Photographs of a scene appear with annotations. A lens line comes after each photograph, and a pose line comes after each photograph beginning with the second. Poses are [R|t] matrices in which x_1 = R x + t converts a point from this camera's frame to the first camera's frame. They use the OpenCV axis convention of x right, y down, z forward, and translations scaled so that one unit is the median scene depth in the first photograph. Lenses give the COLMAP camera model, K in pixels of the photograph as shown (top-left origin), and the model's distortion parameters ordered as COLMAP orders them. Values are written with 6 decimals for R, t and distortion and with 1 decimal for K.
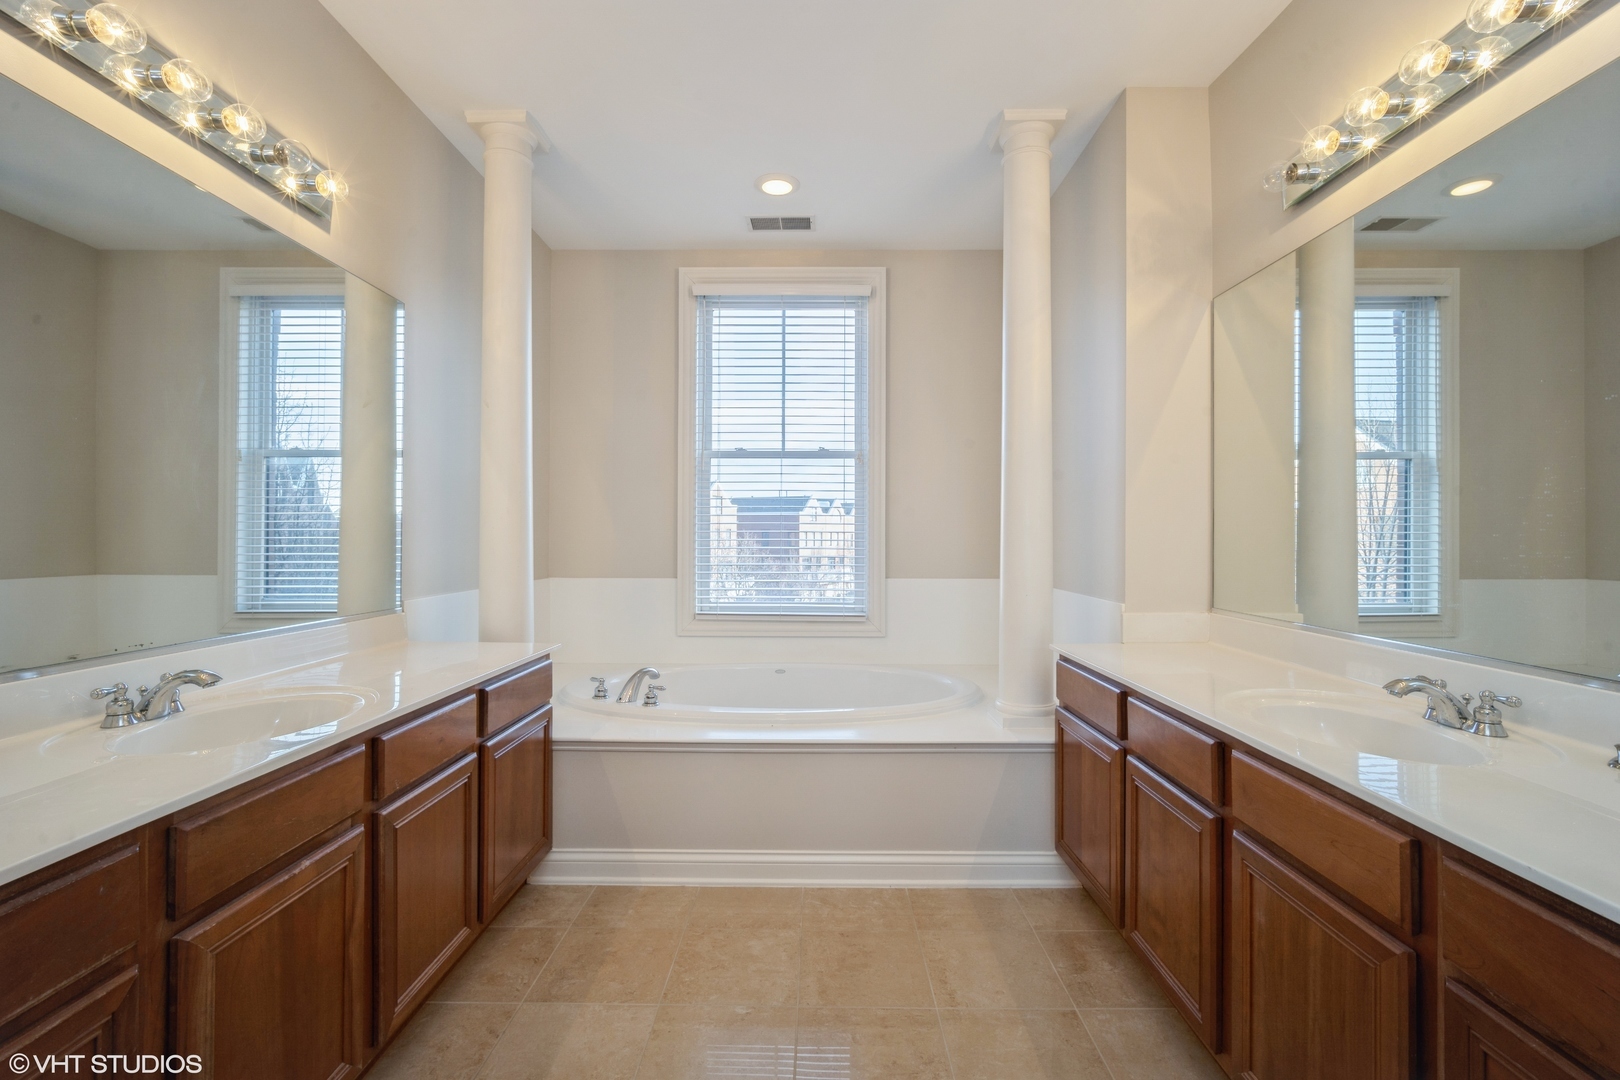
lens RADIAL K [[703.3, 0, 806.3], [0, 703.3, 541.2], [0, 0, 1]] dist [-0.009001, 0.000046]
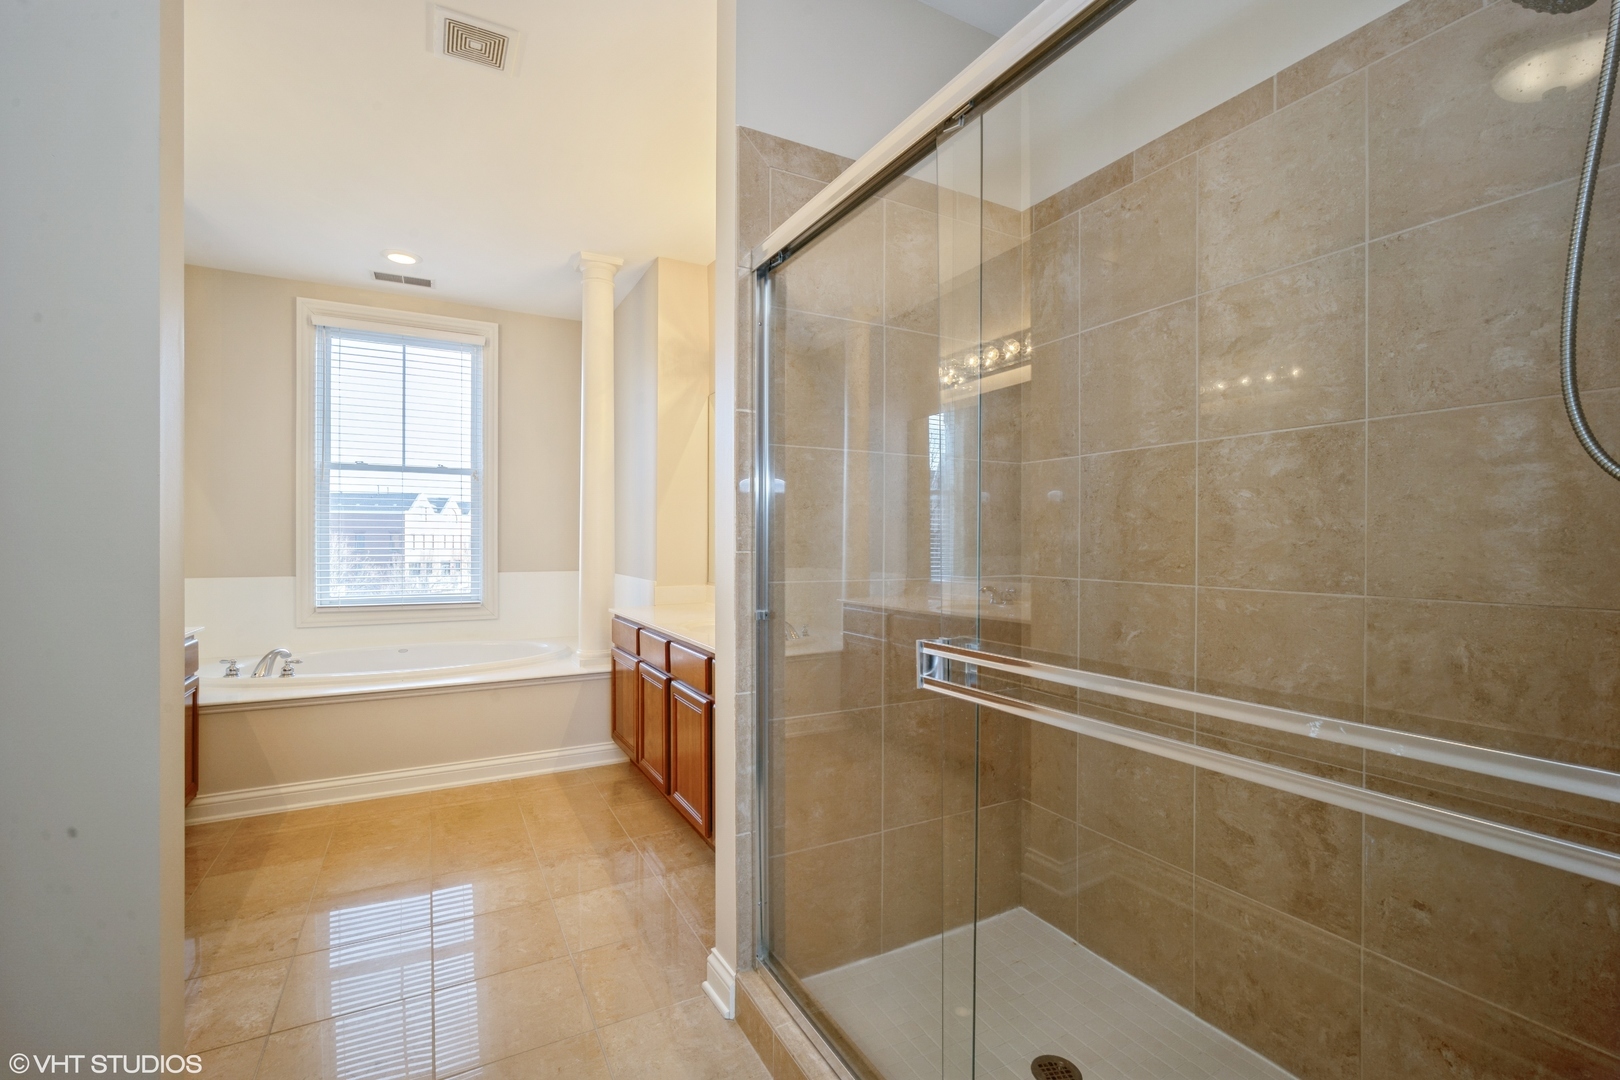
lens RADIAL K [[703.3, 0, 806.3], [0, 703.3, 541.2], [0, 0, 1]] dist [-0.009001, 0.000046]
pose [[0.872110, -0.002150, 0.489305, -0.024141], [0.003784, 0.999990, -0.002350, 0.003129], [-0.489295, 0.003901, 0.872110, -0.432308]]
